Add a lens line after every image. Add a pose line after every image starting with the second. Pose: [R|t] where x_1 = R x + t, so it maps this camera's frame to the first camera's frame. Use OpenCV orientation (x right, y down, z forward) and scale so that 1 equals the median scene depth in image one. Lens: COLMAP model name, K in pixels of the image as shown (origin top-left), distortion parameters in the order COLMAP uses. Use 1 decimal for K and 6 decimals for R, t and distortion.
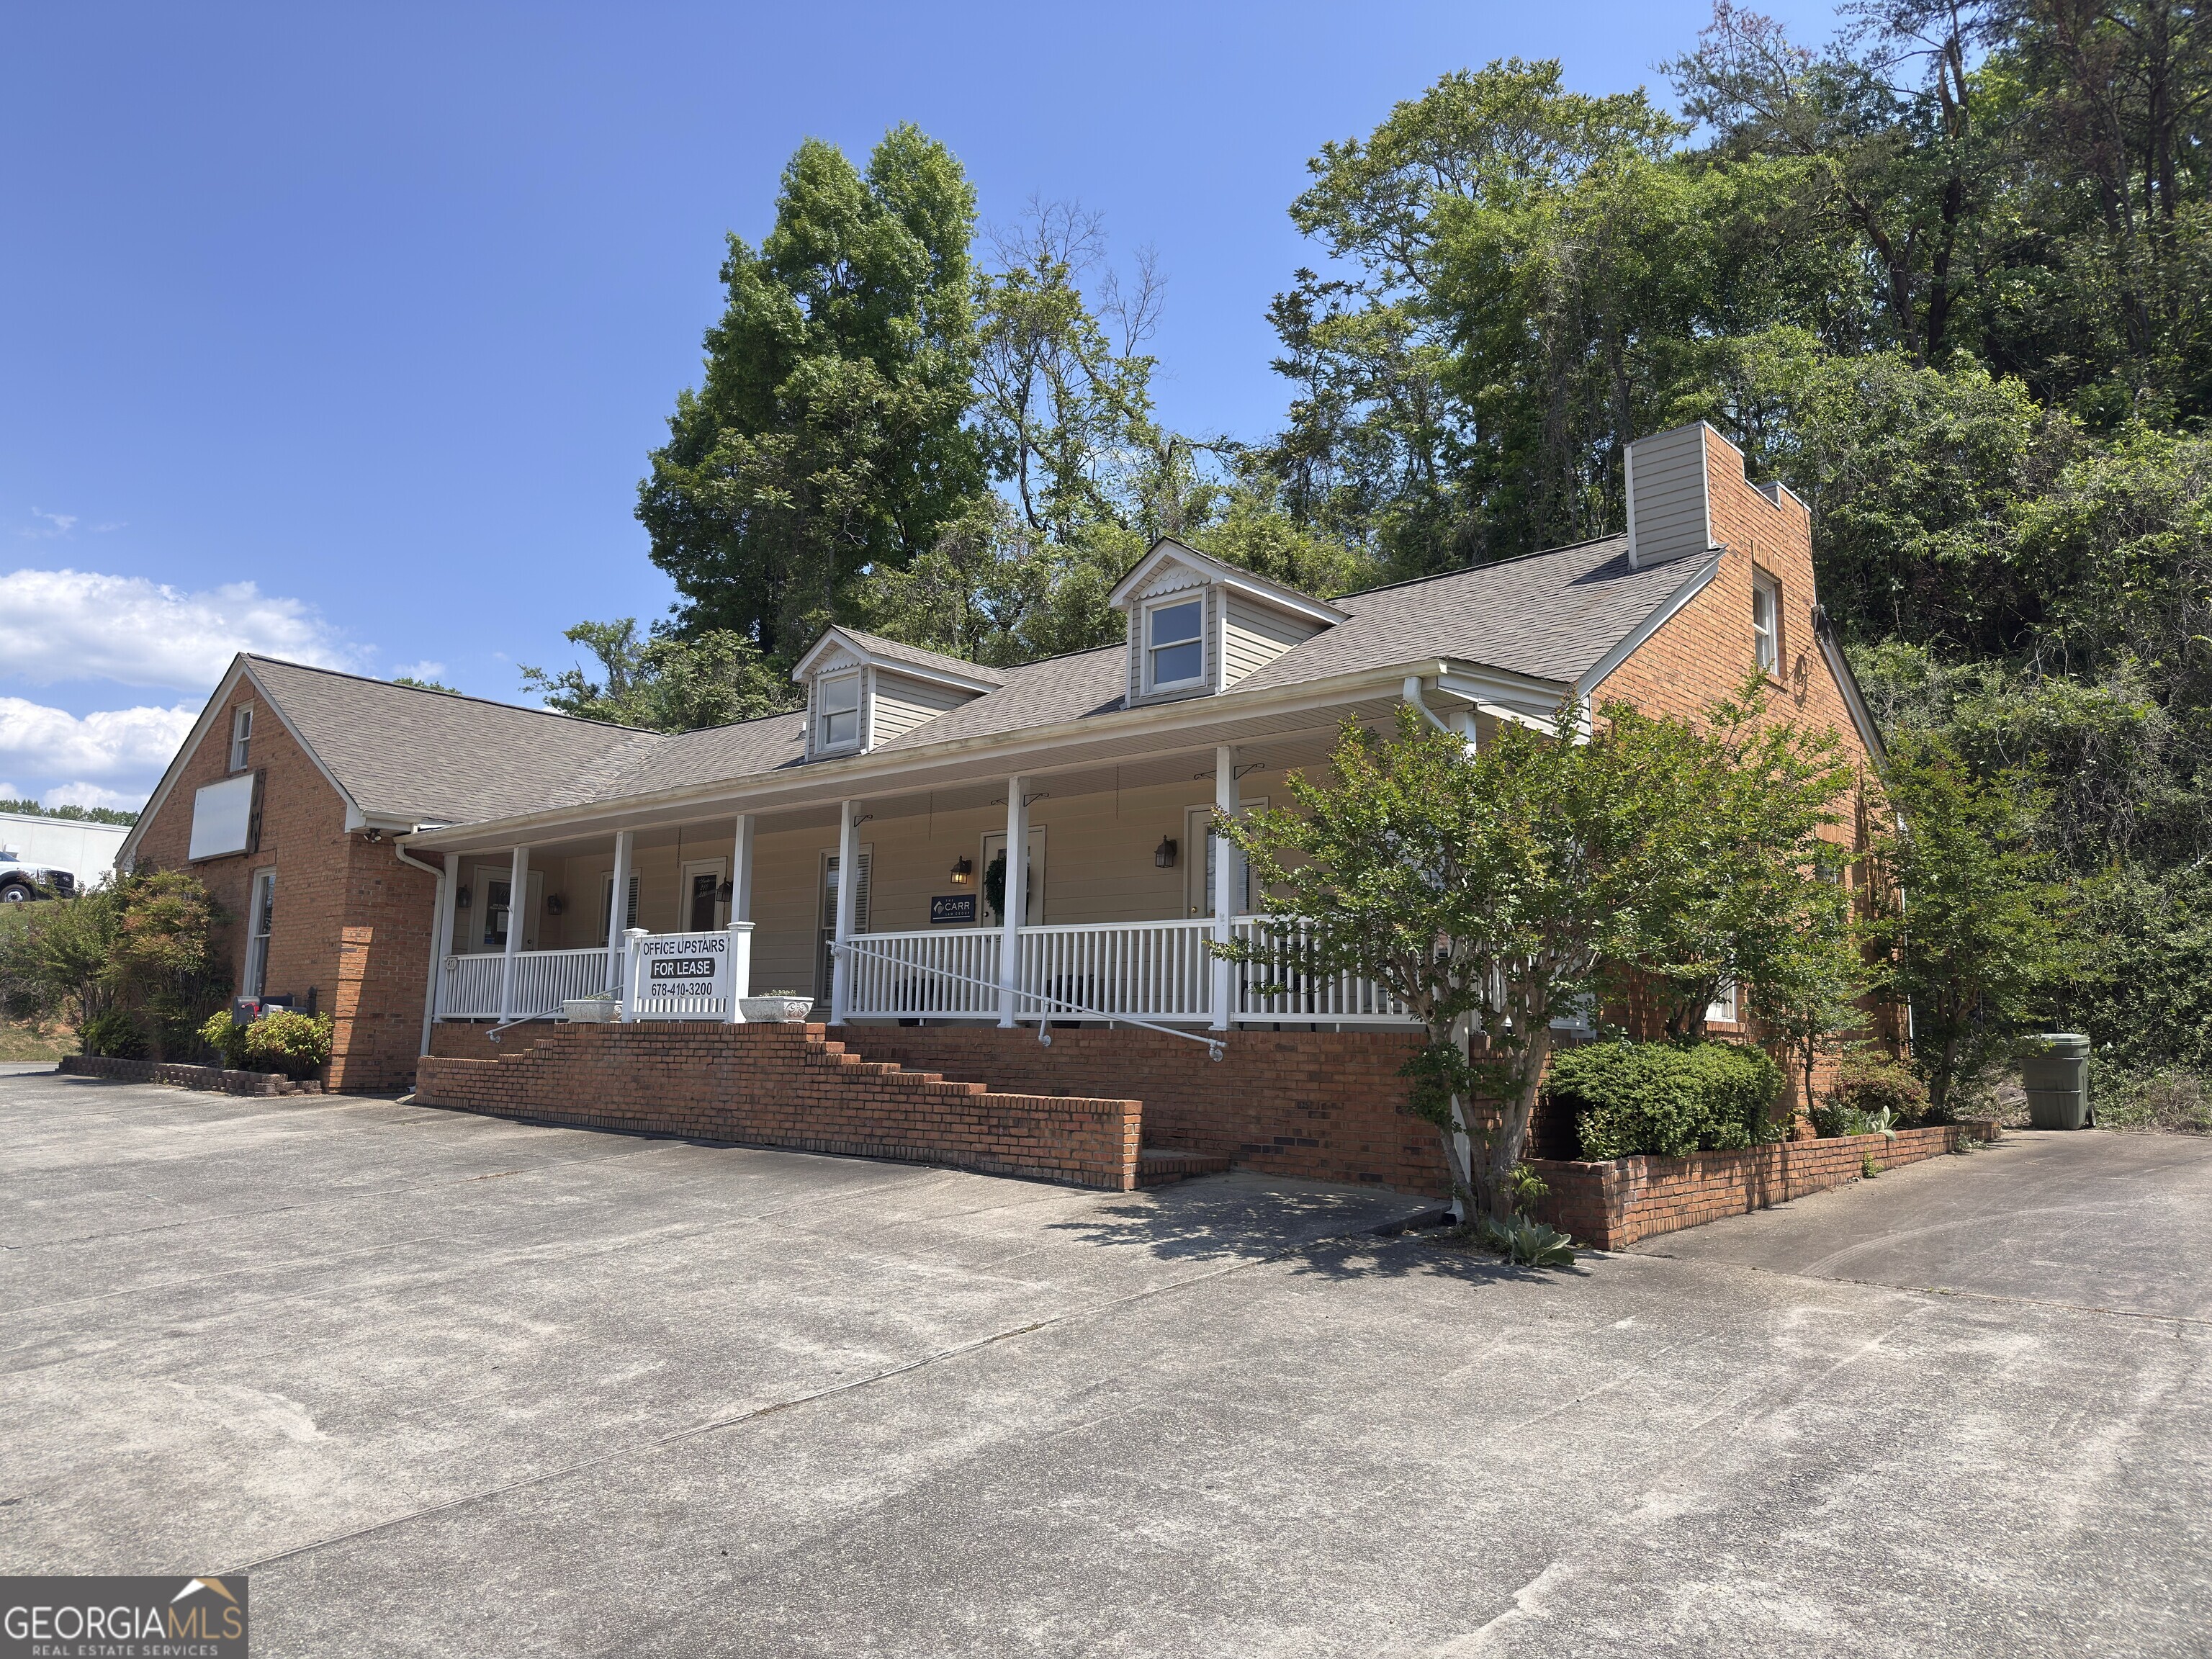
lens RADIAL K [[1554.1, 0, 1106.0], [0, 1554.1, 829.5], [0, 0, 1]] dist [-0.001691, -0.000163]
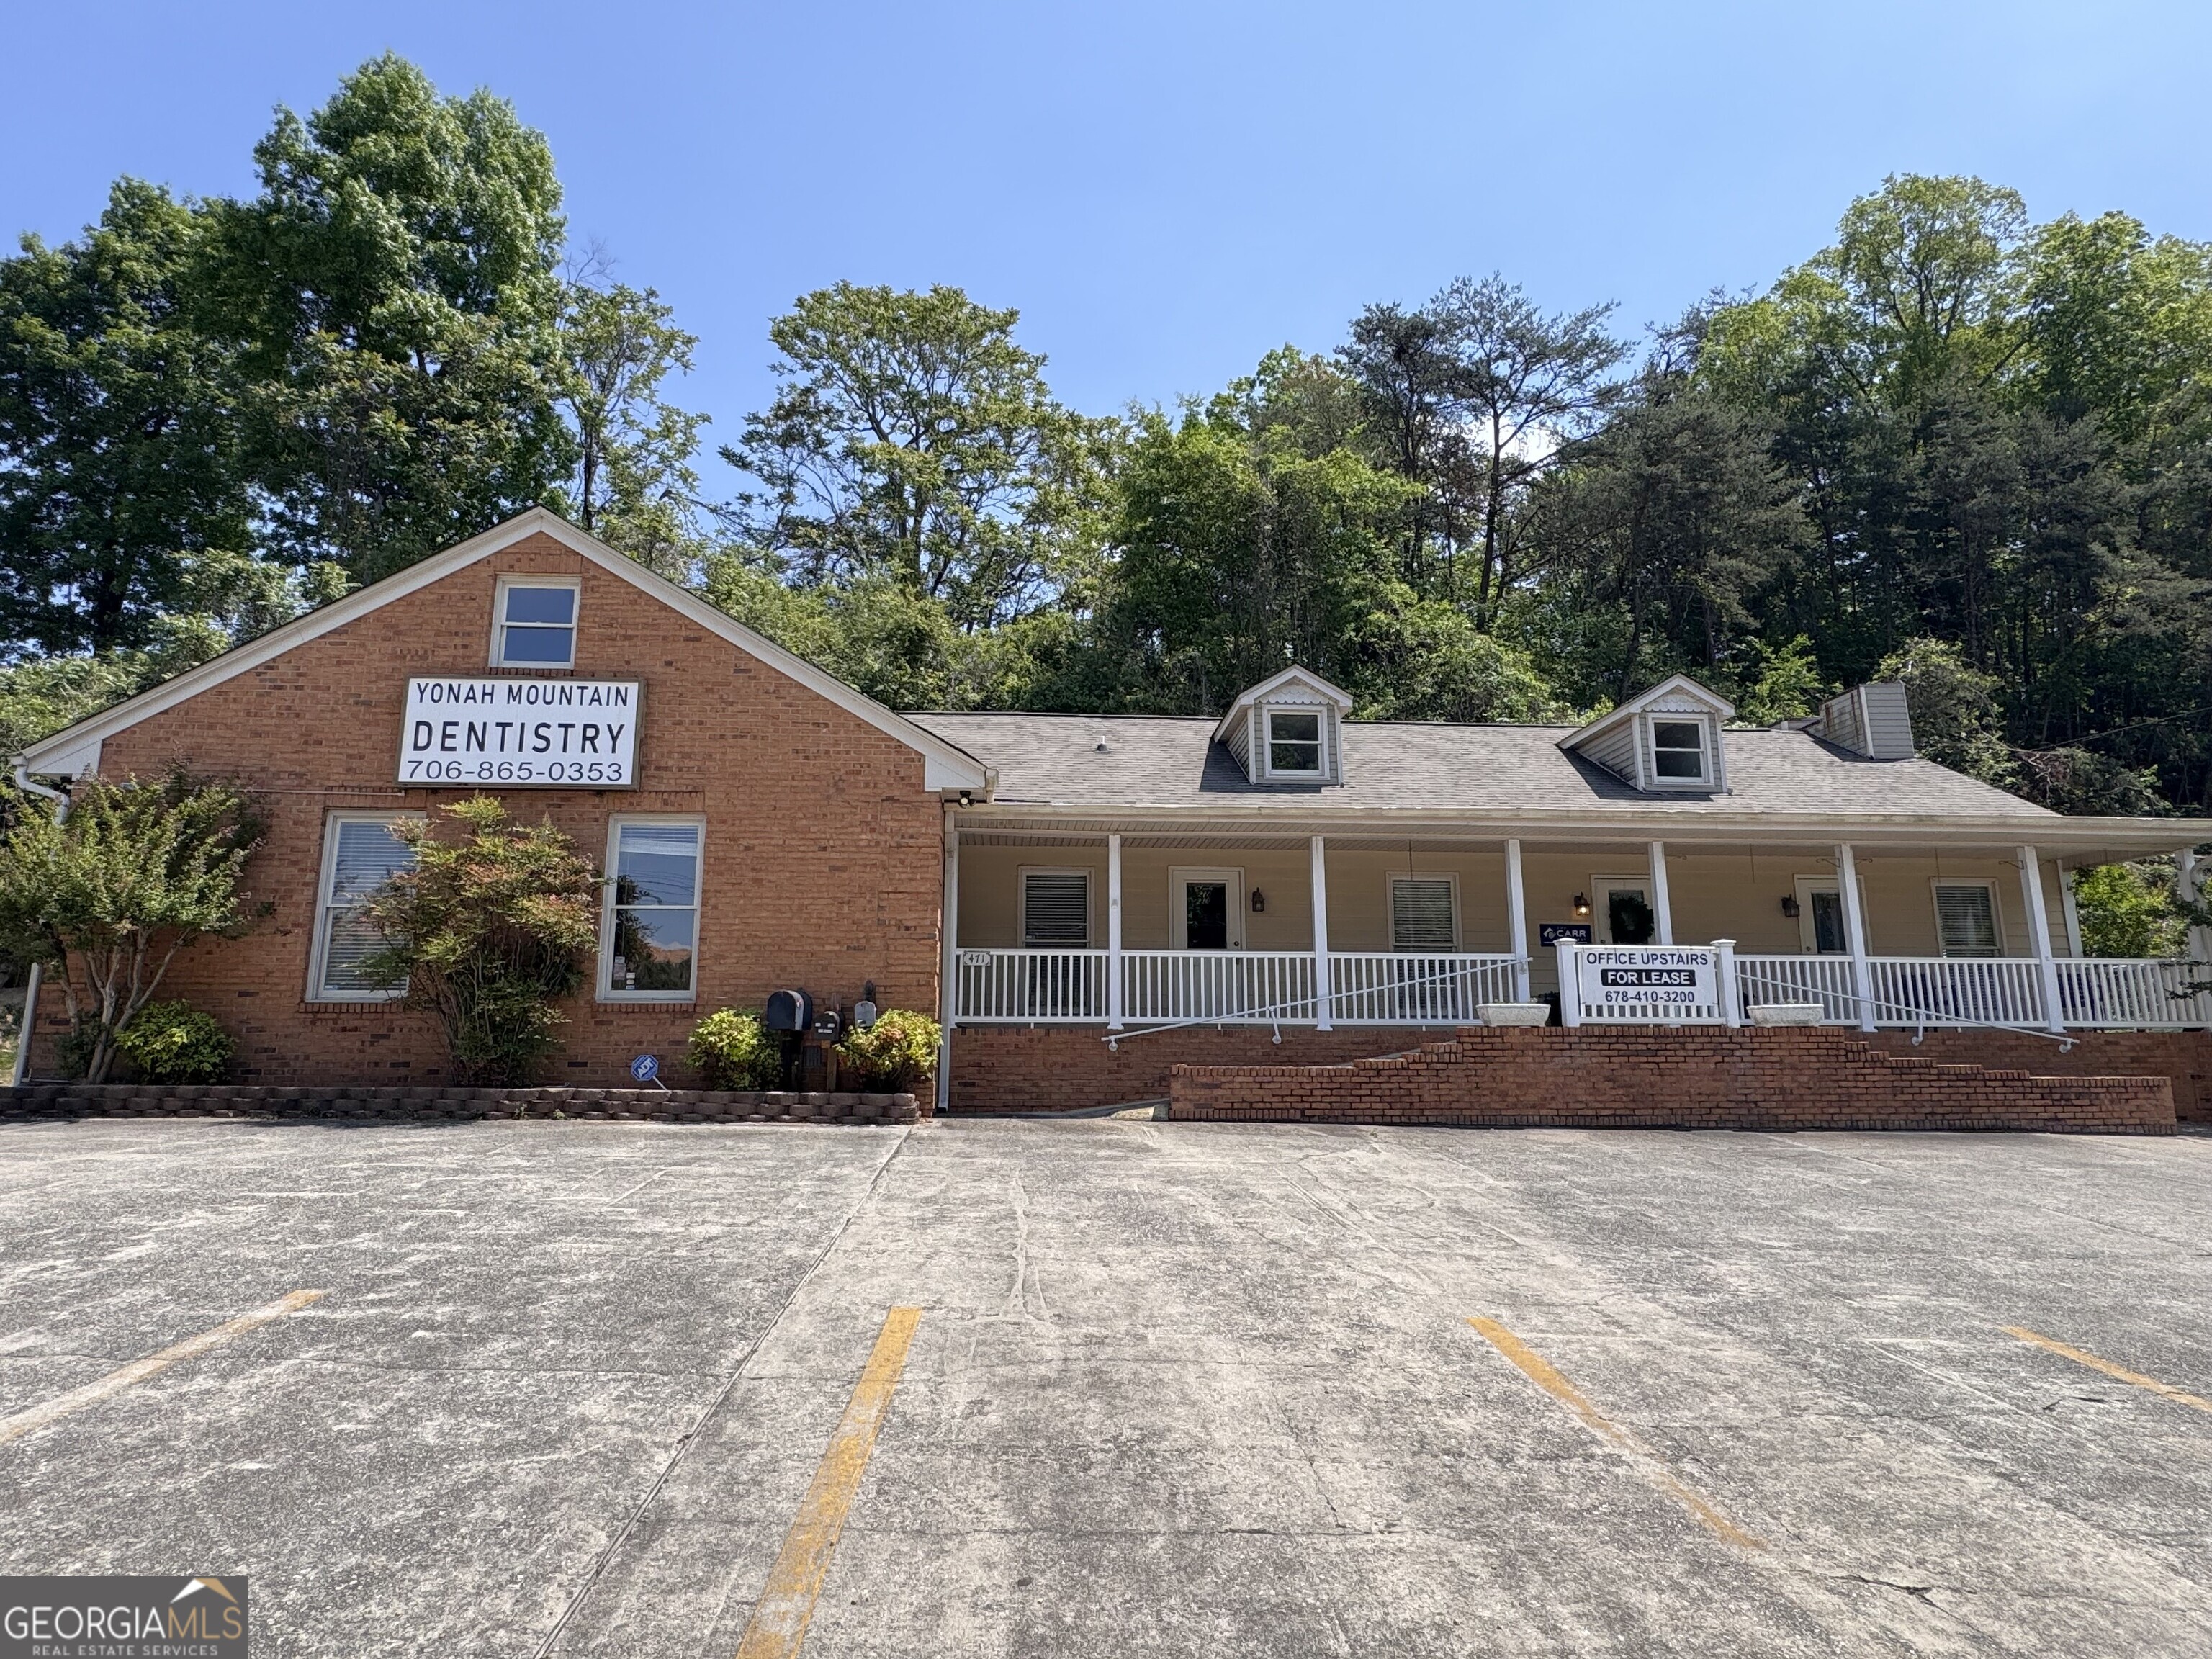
lens RADIAL K [[1217.9, 0, 1106.0], [0, 1217.9, 829.5], [0, 0, 1]] dist [-0.007544, -0.000831]
pose [[0.693570, 0.114949, 0.711159, -1.166297], [-0.086193, 0.993337, -0.076498, 0.083524], [-0.715214, -0.008240, 0.698857, 0.668626]]
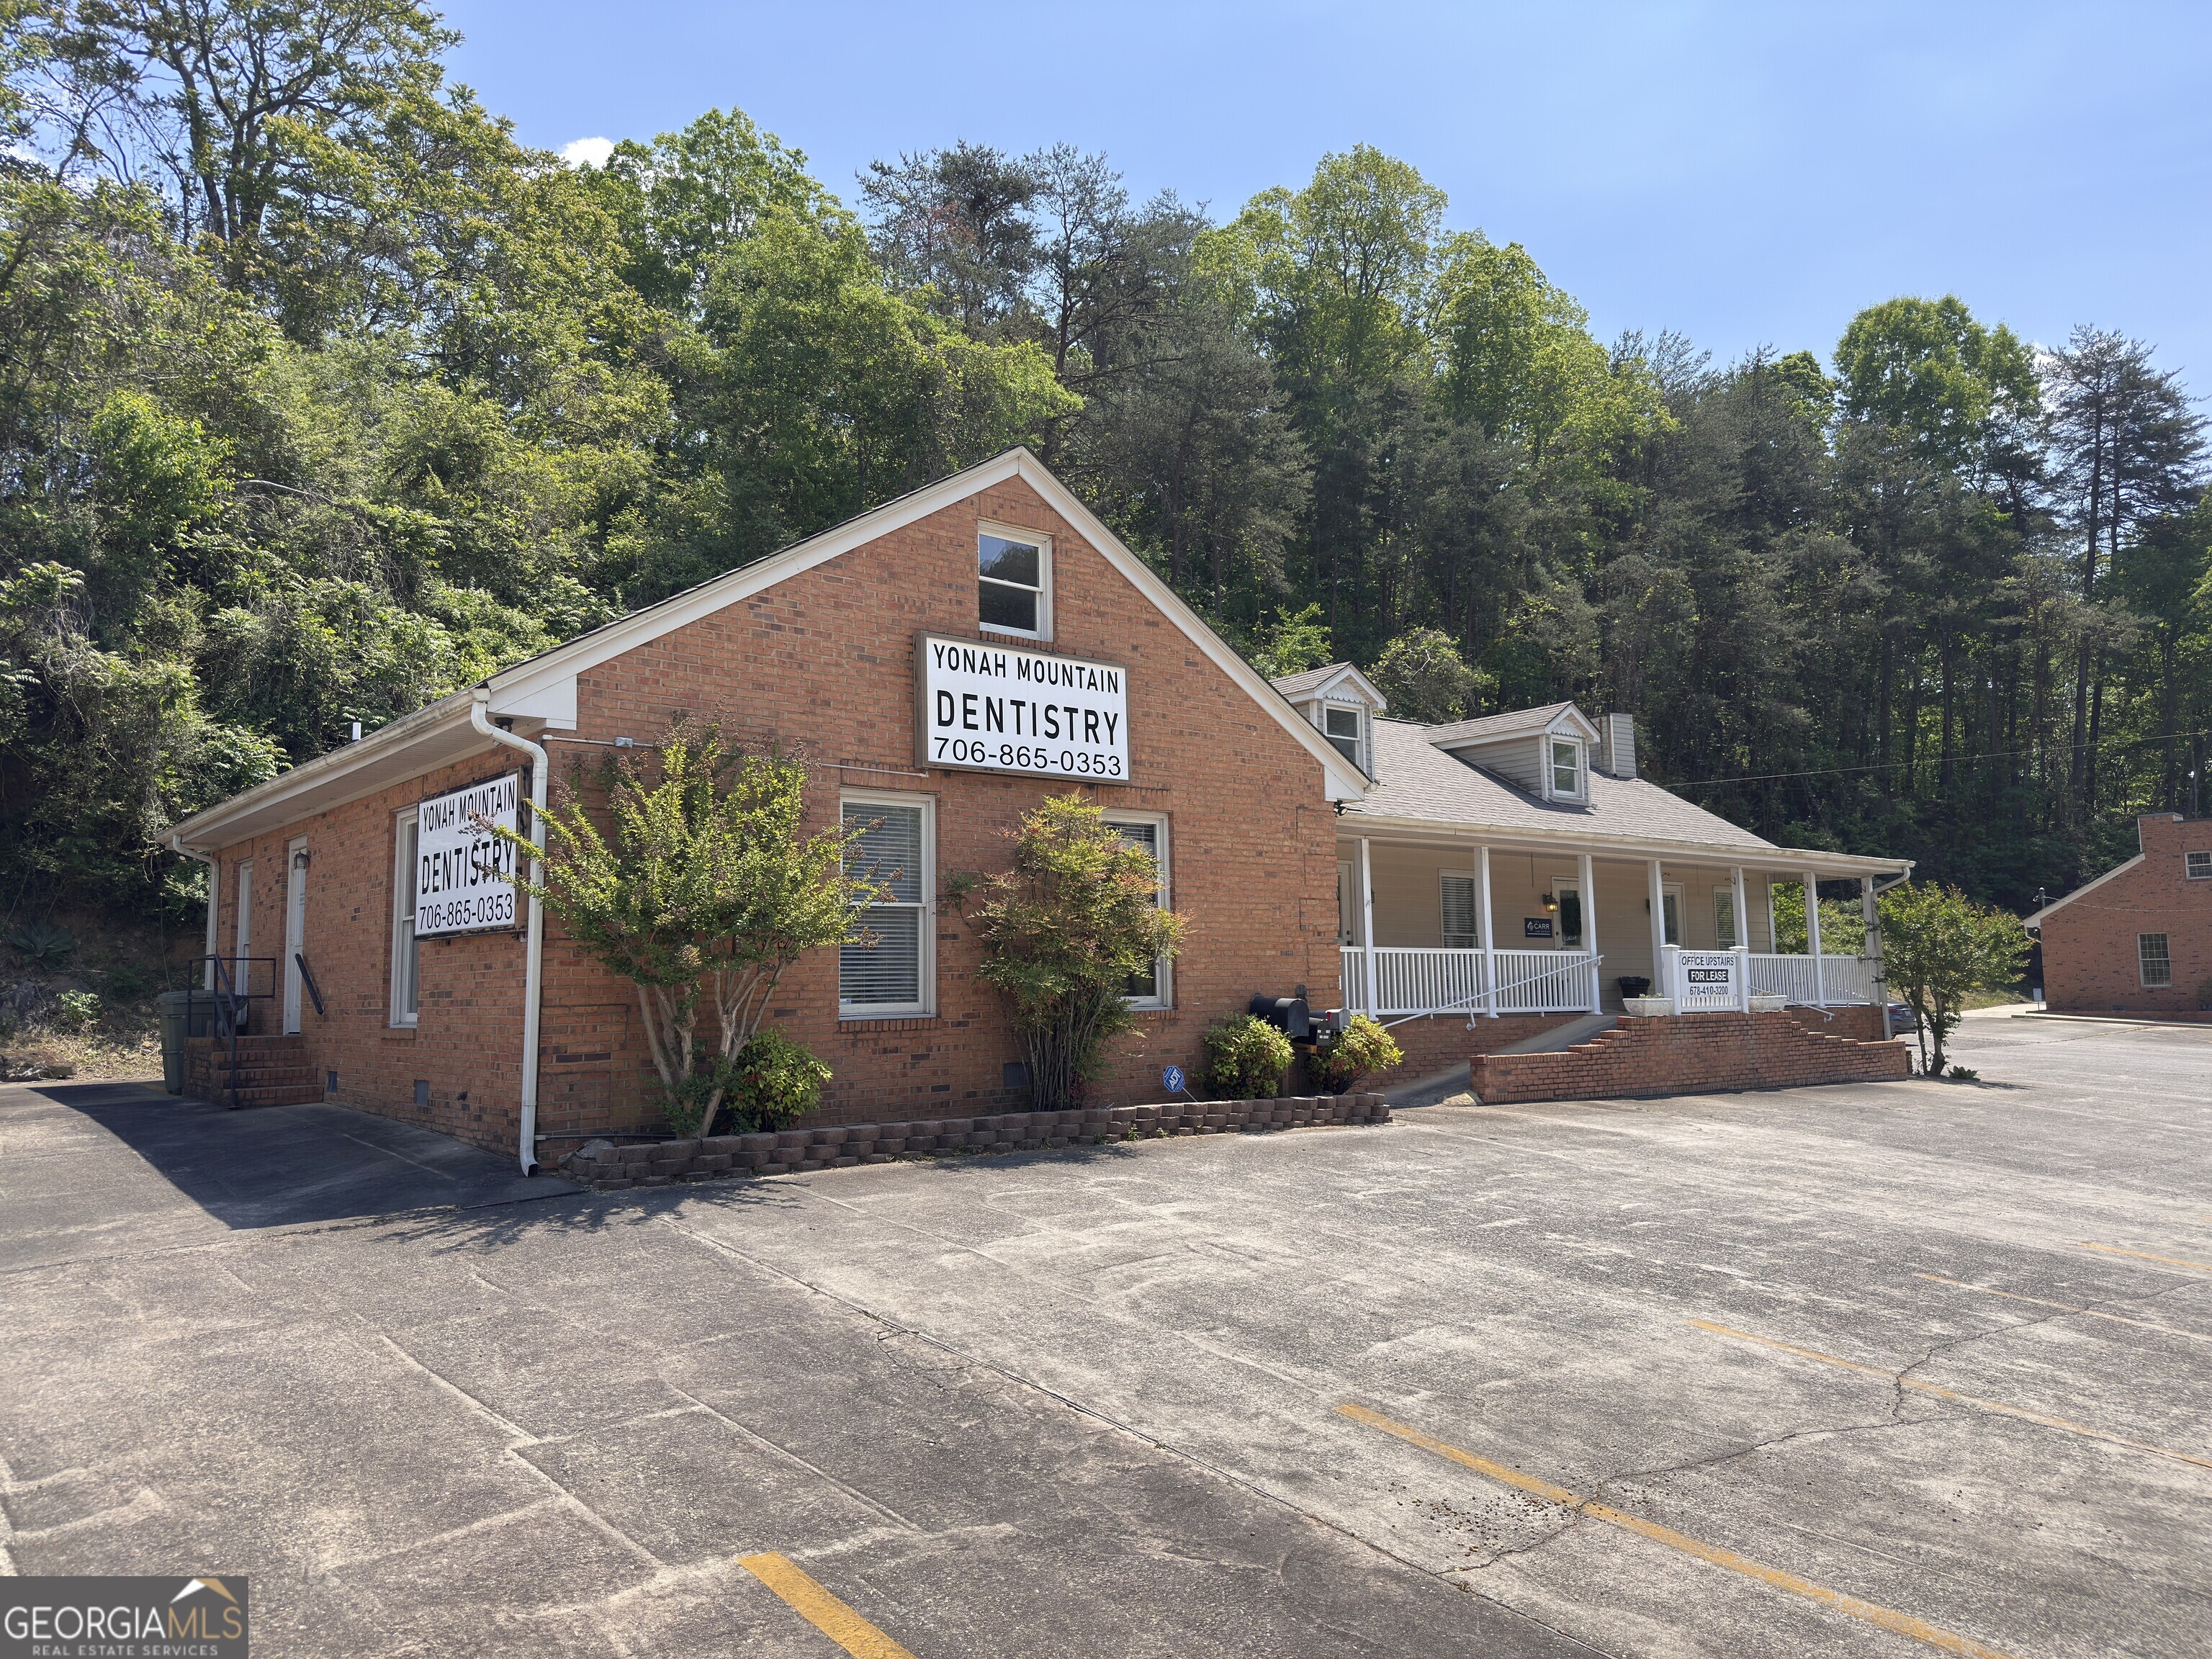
lens RADIAL K [[1512.3, 0, 1106.0], [0, 1512.3, 829.5], [0, 0, 1]] dist [0.064398, -0.001184]
pose [[0.155854, 0.080088, 0.984528, -1.749131], [-0.121586, 0.990684, -0.061341, 0.109543], [-0.980268, -0.110145, 0.164140, 1.322529]]
